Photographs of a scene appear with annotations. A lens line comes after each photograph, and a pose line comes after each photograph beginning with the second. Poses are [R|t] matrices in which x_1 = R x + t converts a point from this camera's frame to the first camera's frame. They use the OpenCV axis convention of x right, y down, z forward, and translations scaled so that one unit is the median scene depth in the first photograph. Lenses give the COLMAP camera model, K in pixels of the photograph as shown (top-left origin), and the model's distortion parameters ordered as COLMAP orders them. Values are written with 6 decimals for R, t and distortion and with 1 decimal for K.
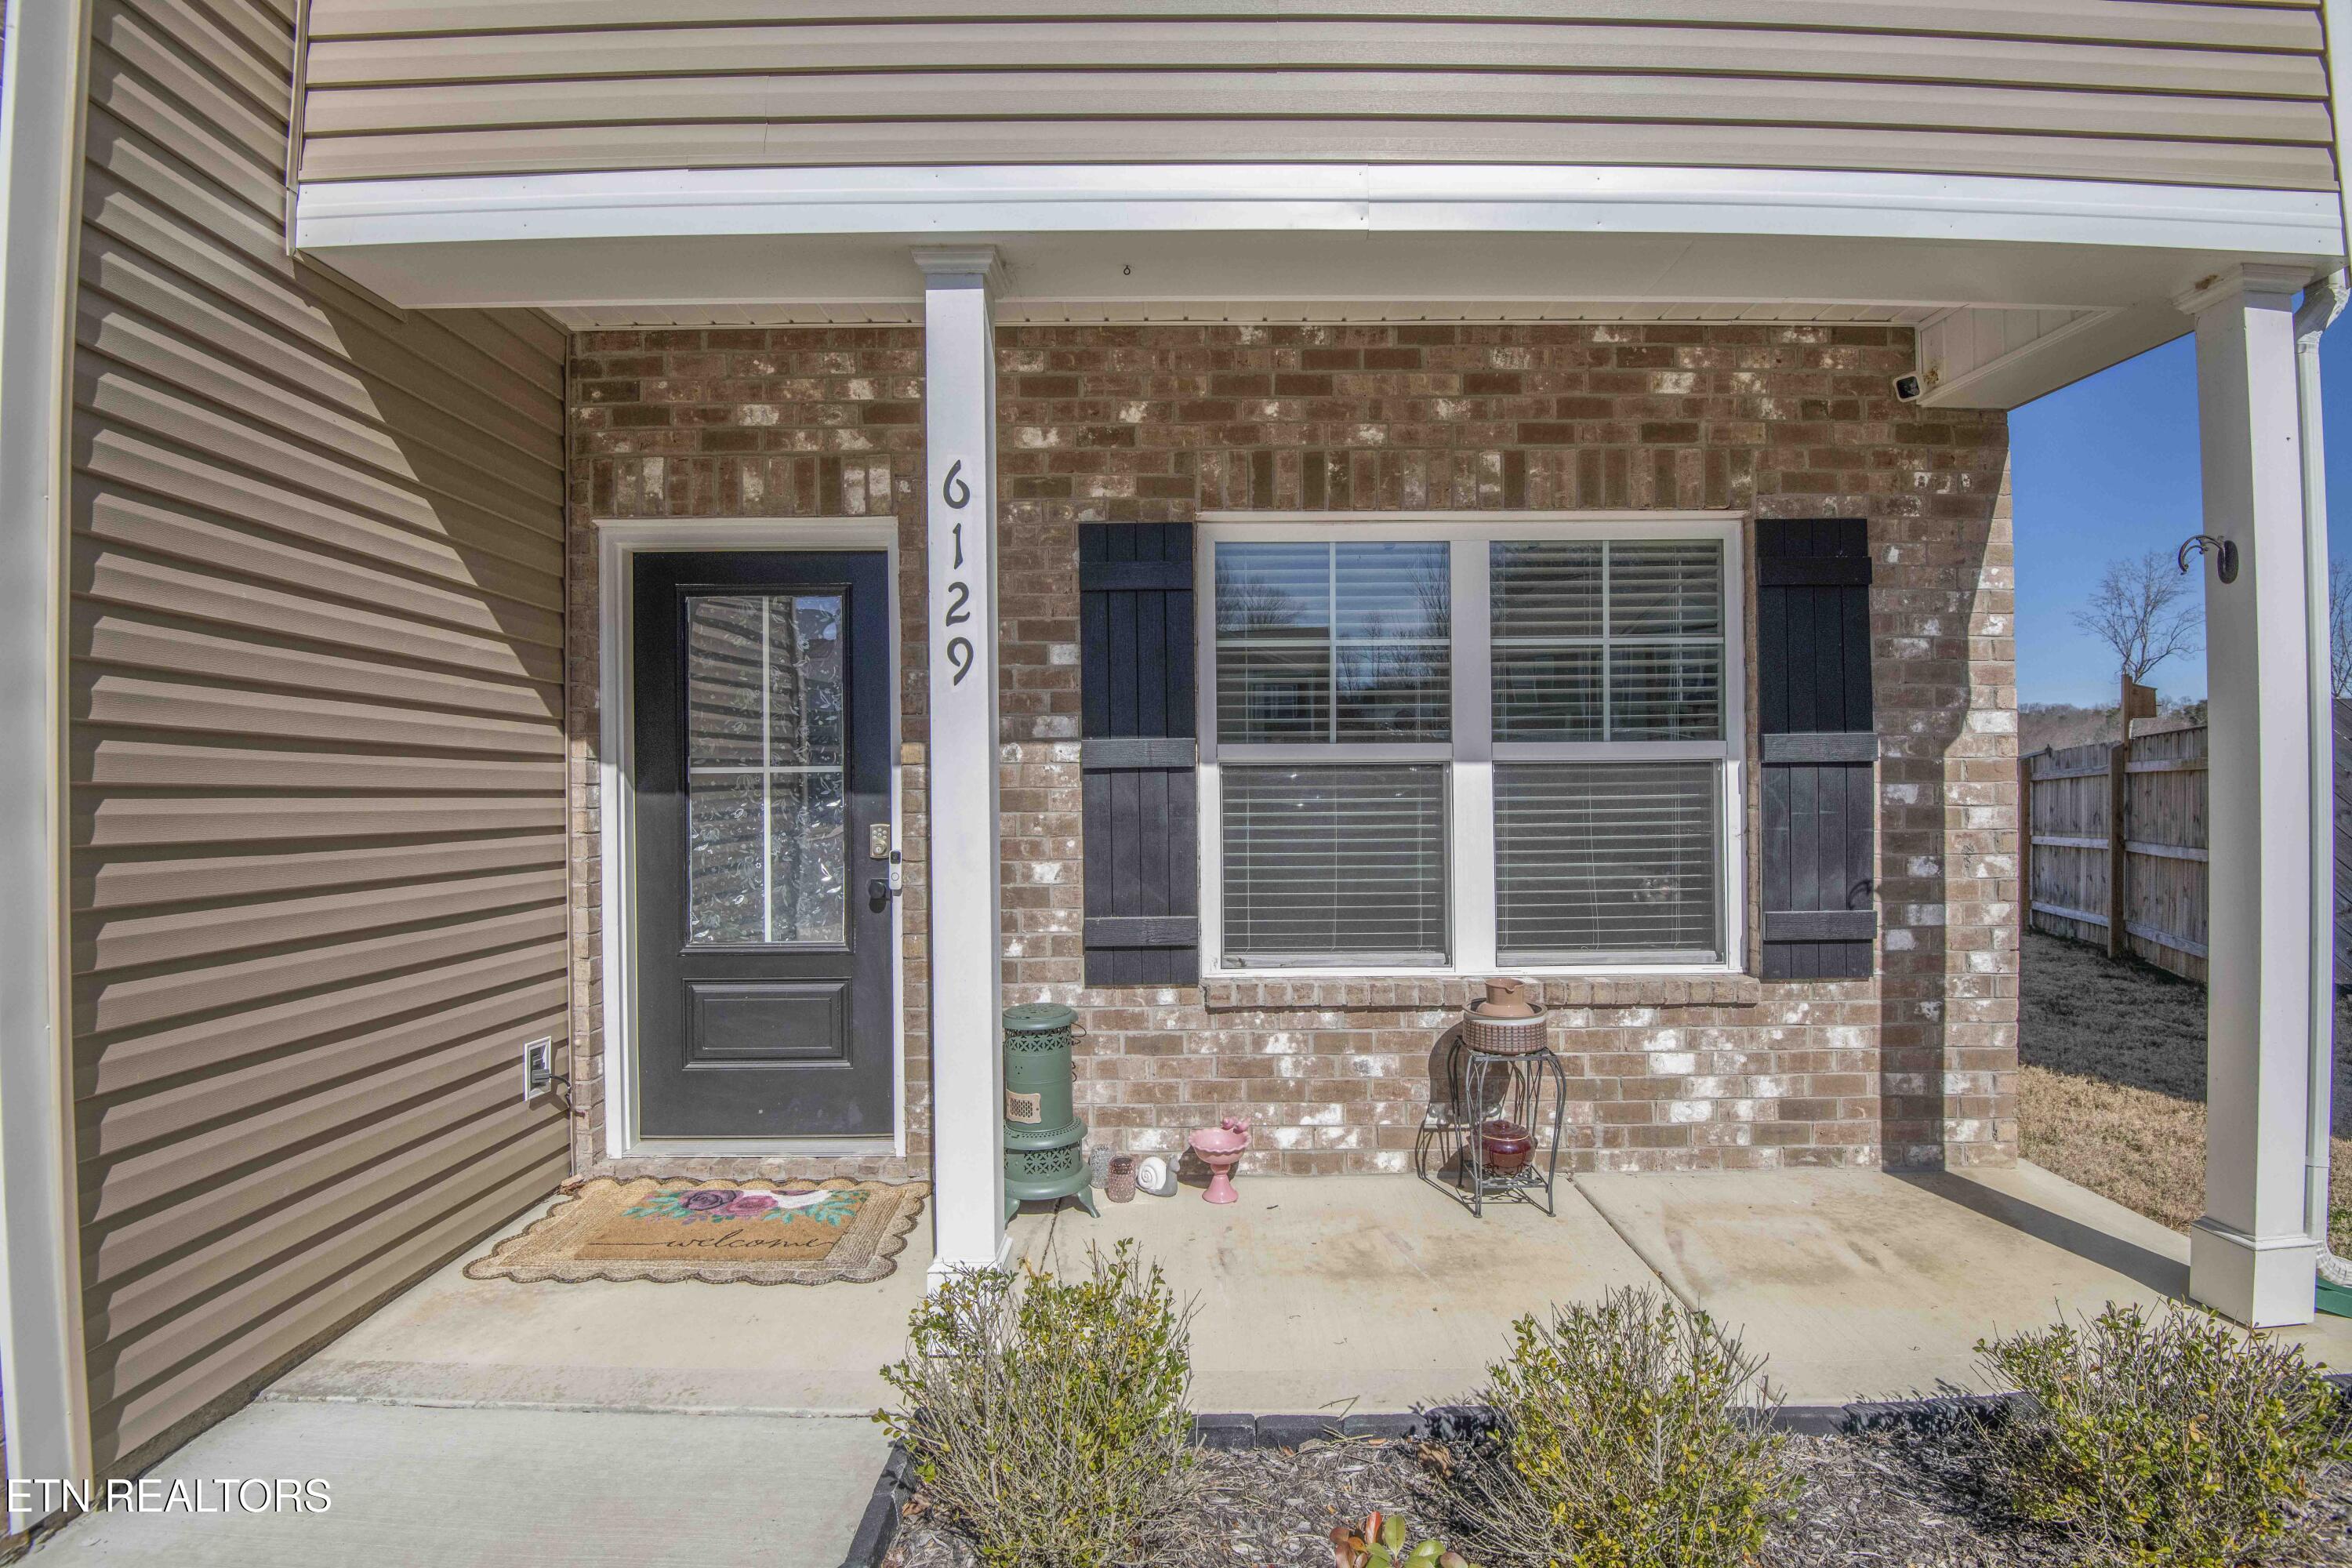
lens RADIAL K [[1085.2, 0, 1179.4], [0, 1085.2, 785.0], [0, 0, 1]] dist [0.004234, -0.042113]
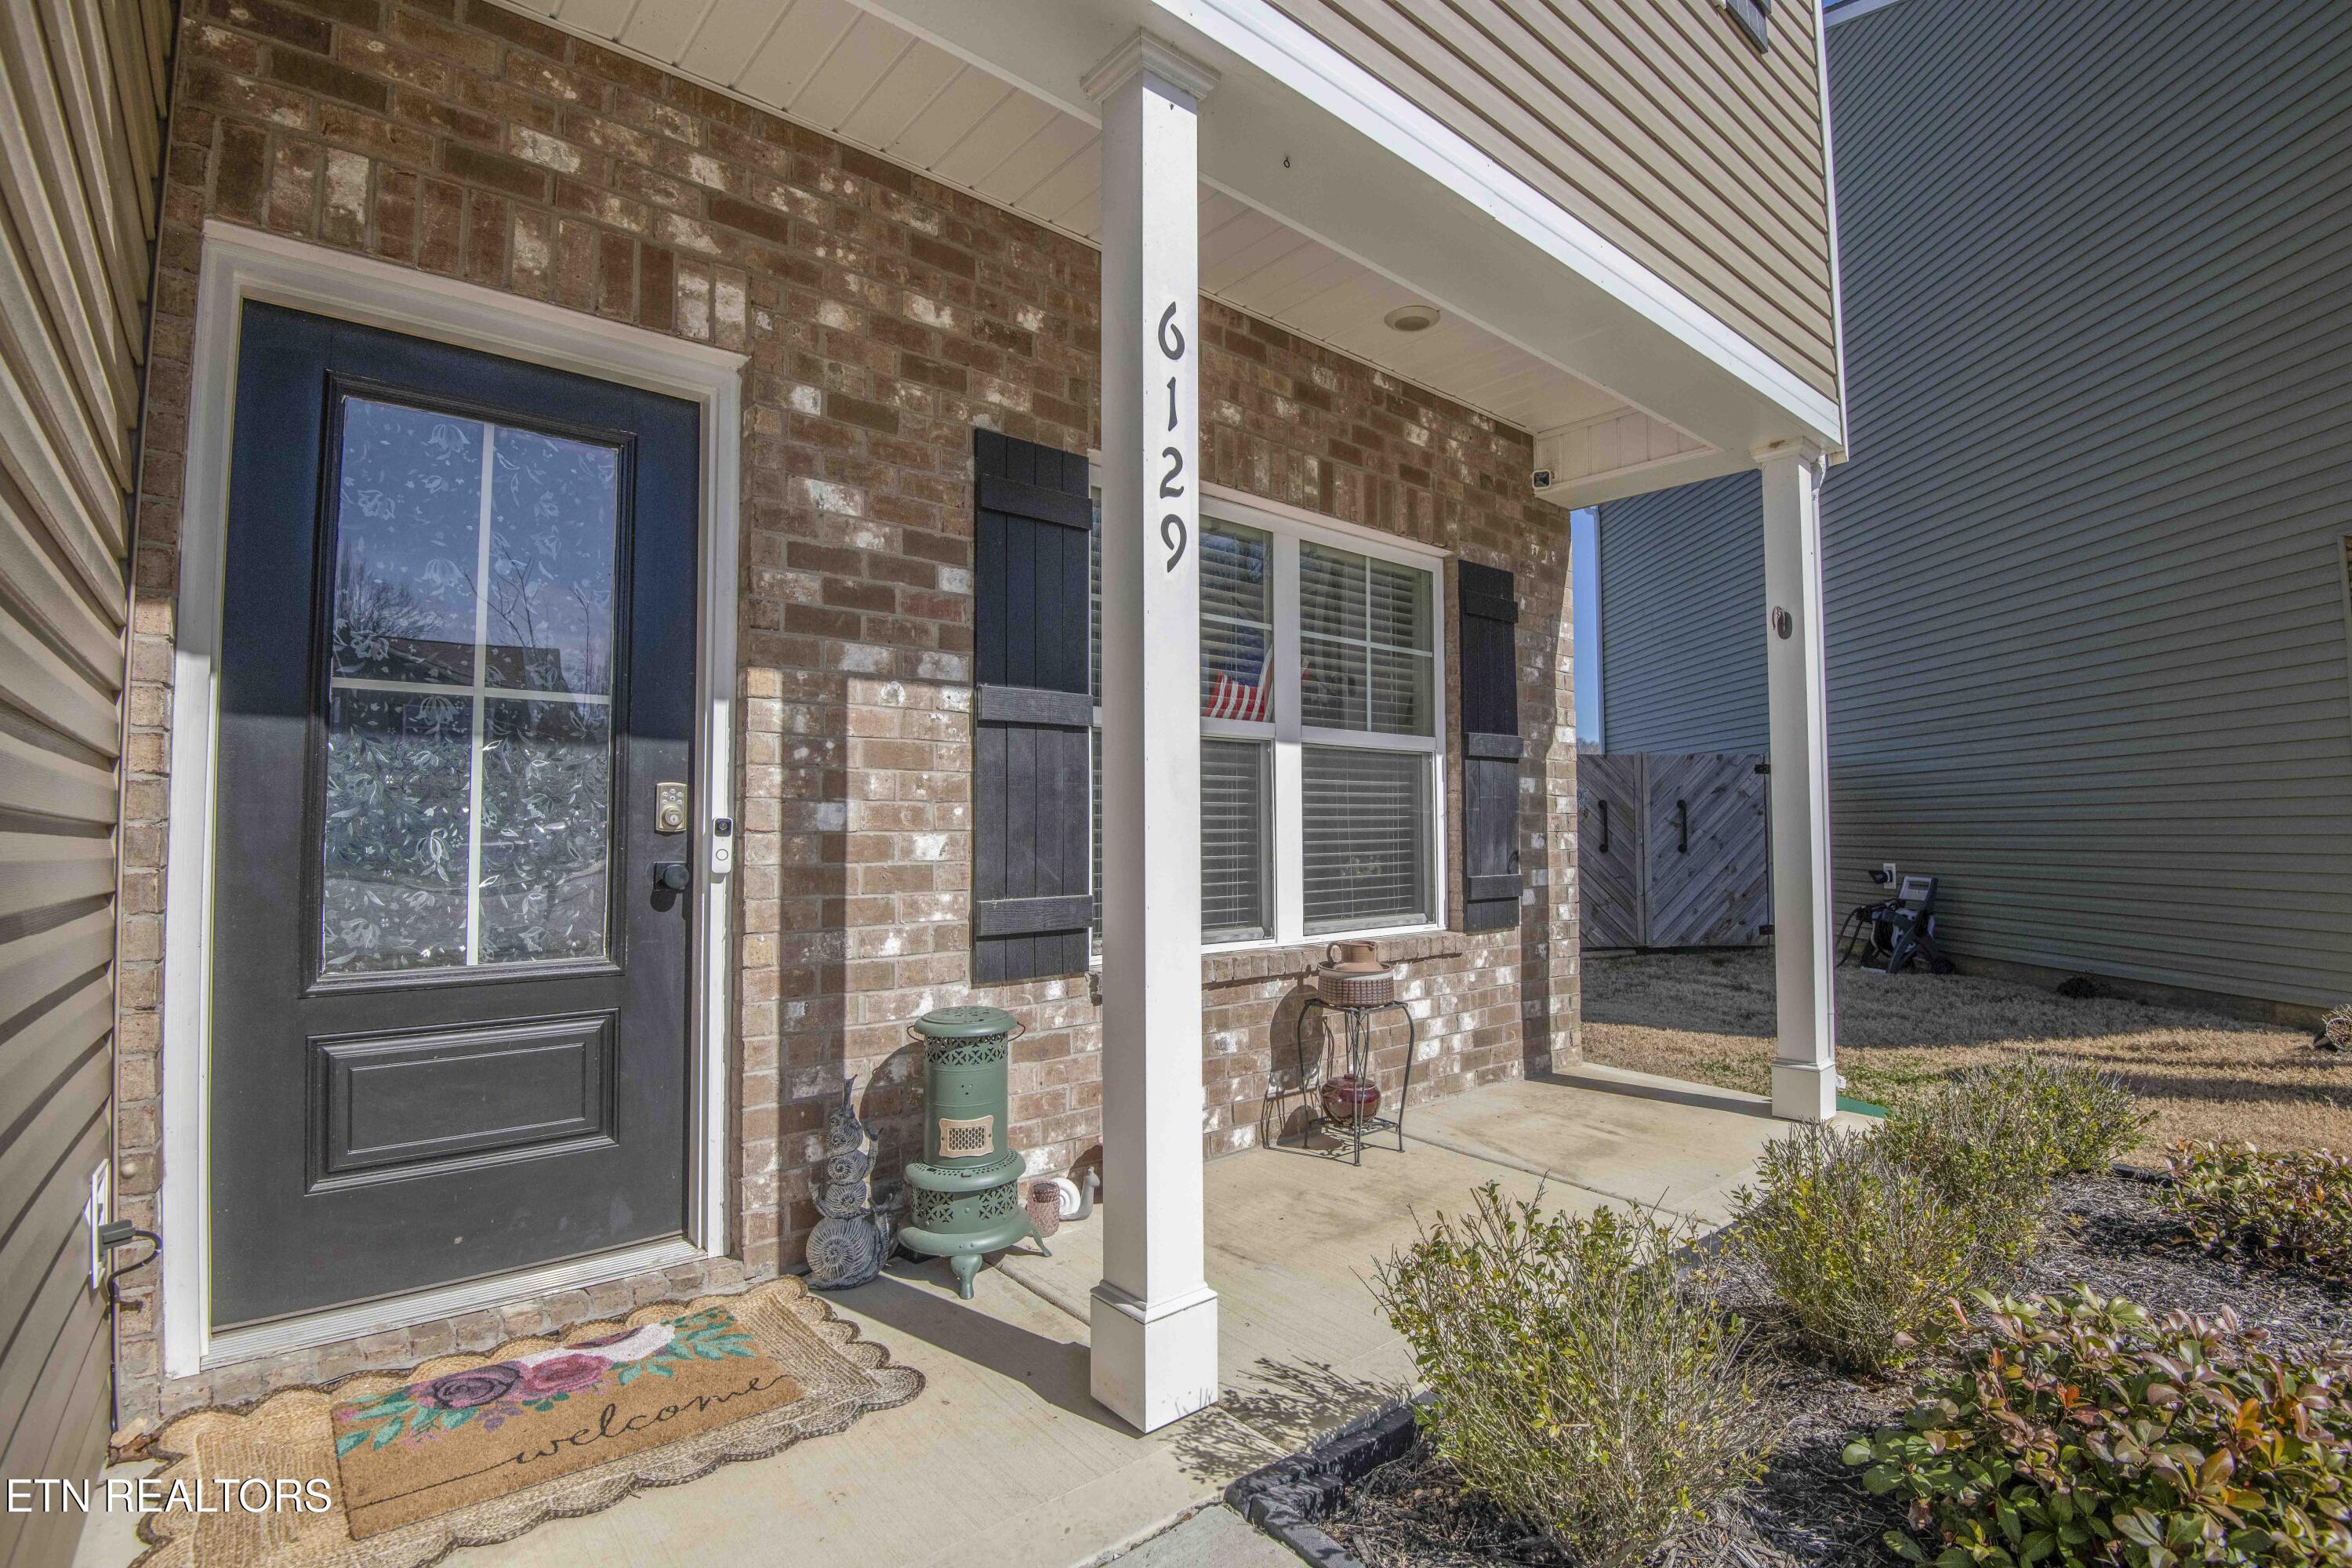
lens RADIAL K [[1086.6, 0, 1194.6], [0, 1086.6, 784.3], [0, 0, 1]] dist [-0.005780, -0.029188]
pose [[0.757277, 0.034539, 0.652180, -0.498016], [-0.003002, 0.998774, -0.049409, 0.073649], [-0.653087, 0.035458, 0.756453, 0.266252]]
